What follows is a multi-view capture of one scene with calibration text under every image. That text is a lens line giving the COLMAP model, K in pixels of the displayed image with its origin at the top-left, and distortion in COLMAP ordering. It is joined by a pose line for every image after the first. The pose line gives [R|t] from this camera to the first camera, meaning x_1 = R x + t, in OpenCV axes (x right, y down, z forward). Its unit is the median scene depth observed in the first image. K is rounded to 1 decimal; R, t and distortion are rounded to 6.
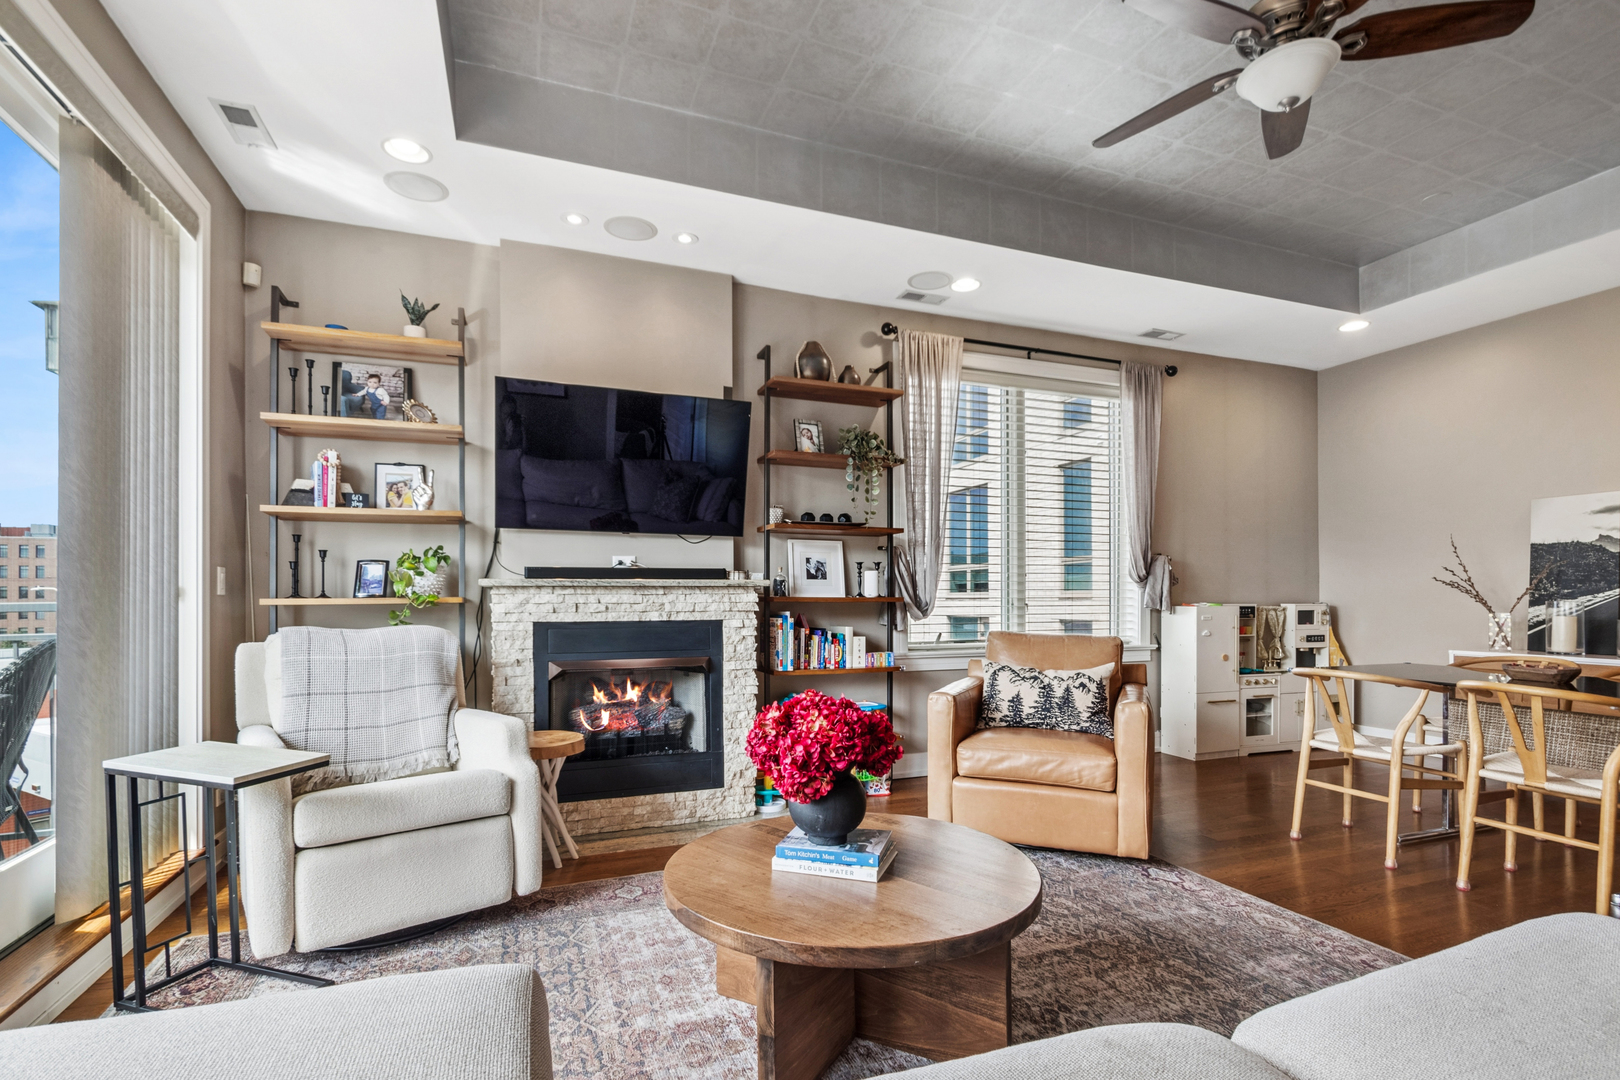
lens RADIAL K [[759.4, 0, 810.9], [0, 759.4, 598.5], [0, 0, 1]] dist [0.001300, -0.003903]
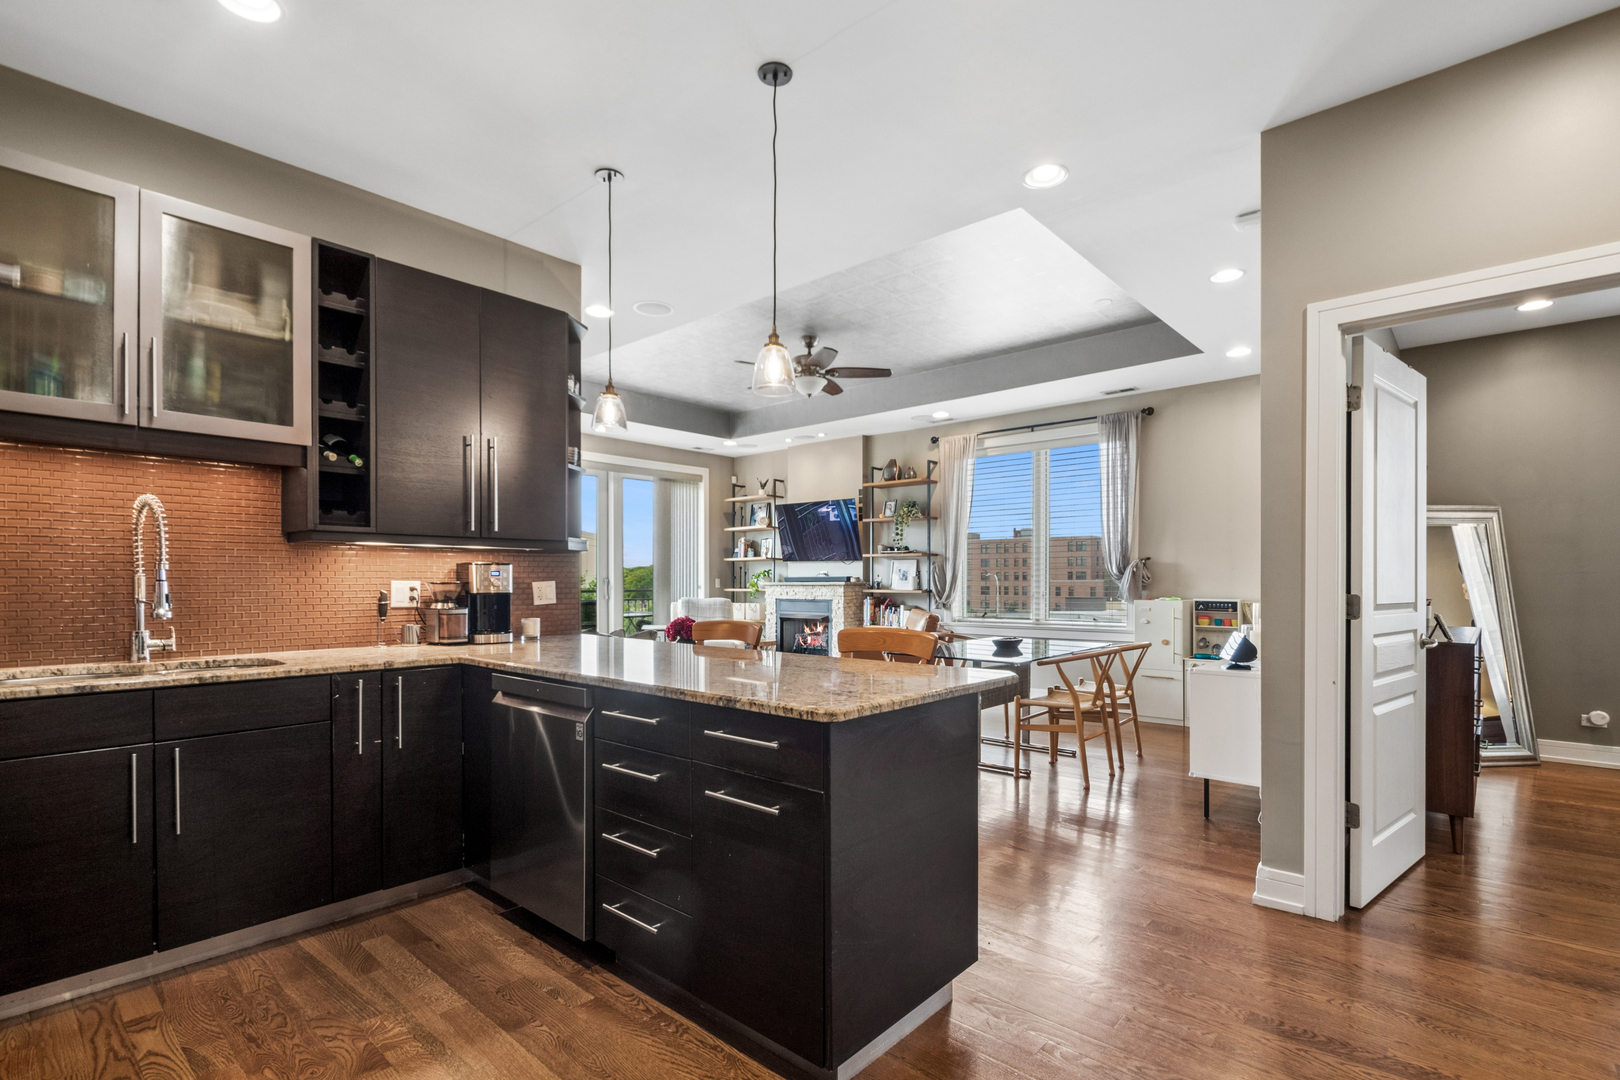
lens RADIAL K [[759.4, 0, 825.0], [0, 759.4, 593.7], [0, 0, 1]] dist [0.001300, -0.003903]
pose [[0.471358, 0.015712, -0.881802, 1.852151], [-0.001006, 0.999850, 0.017278, -0.028361], [0.881942, -0.007257, 0.471303, -0.086280]]
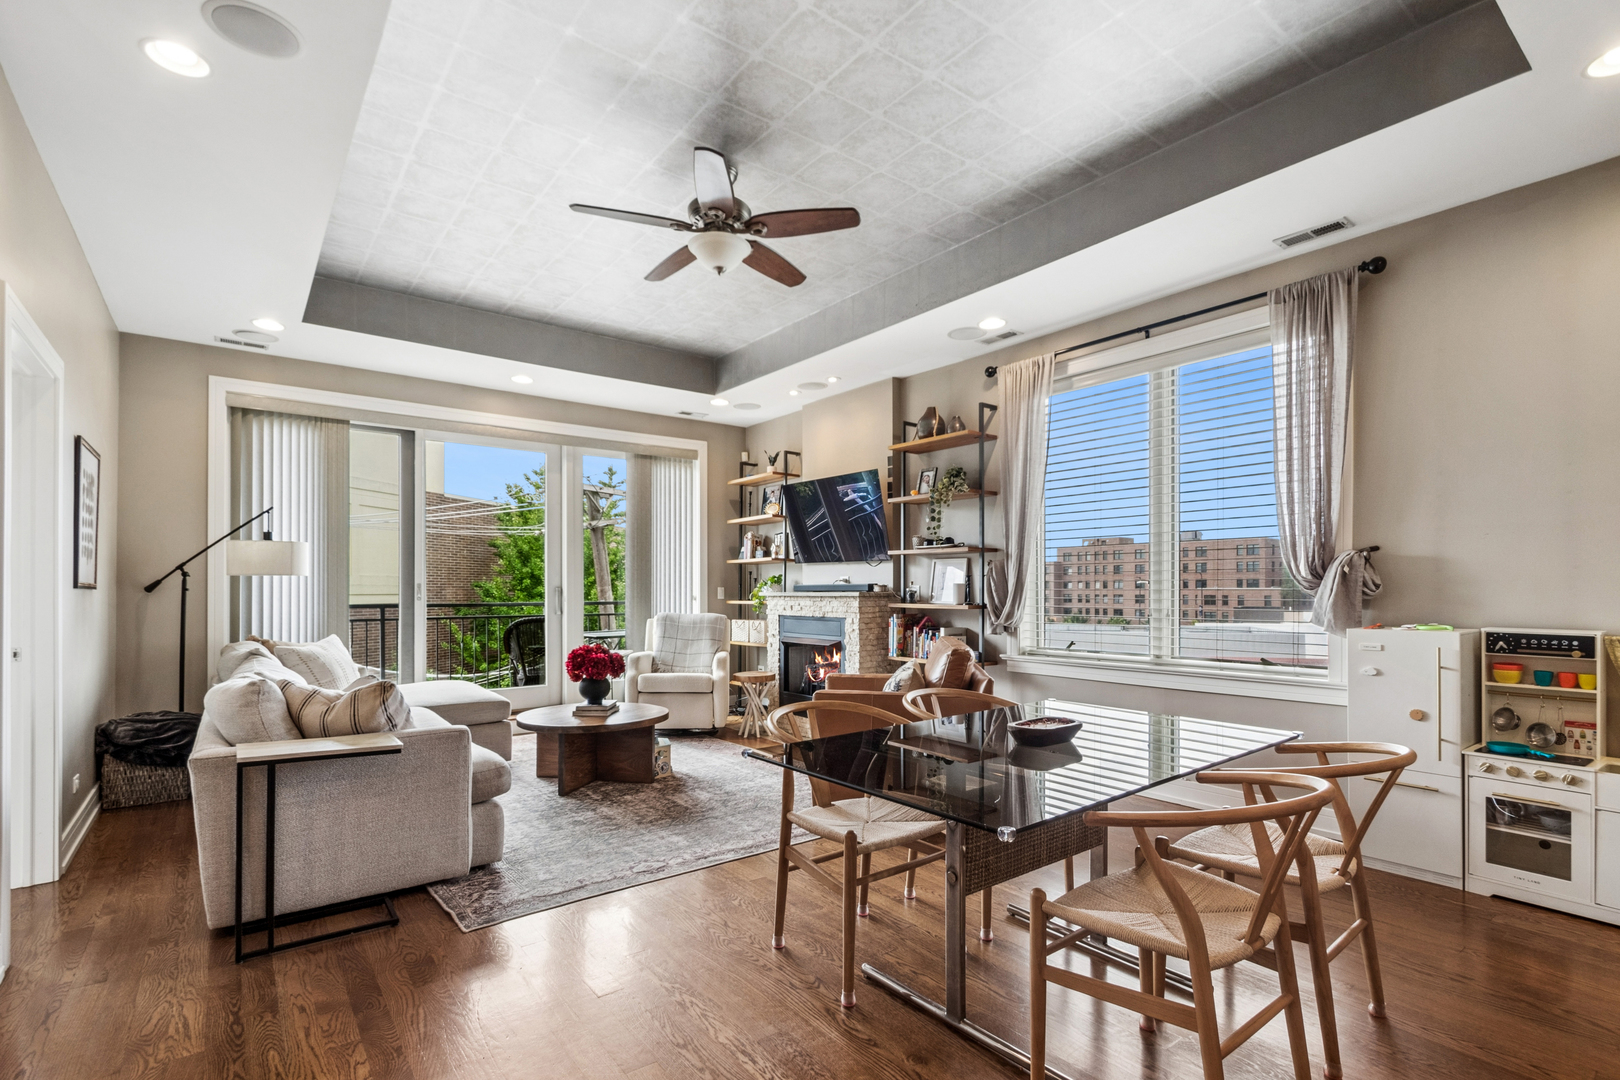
lens RADIAL K [[759.4, 0, 818.1], [0, 759.4, 592.9], [0, 0, 1]] dist [0.001300, -0.003903]
pose [[0.290923, 0.006117, -0.956727, 1.336887], [-0.000074, 0.999980, 0.006370, -0.032175], [0.956746, -0.001782, 0.290918, 0.490467]]
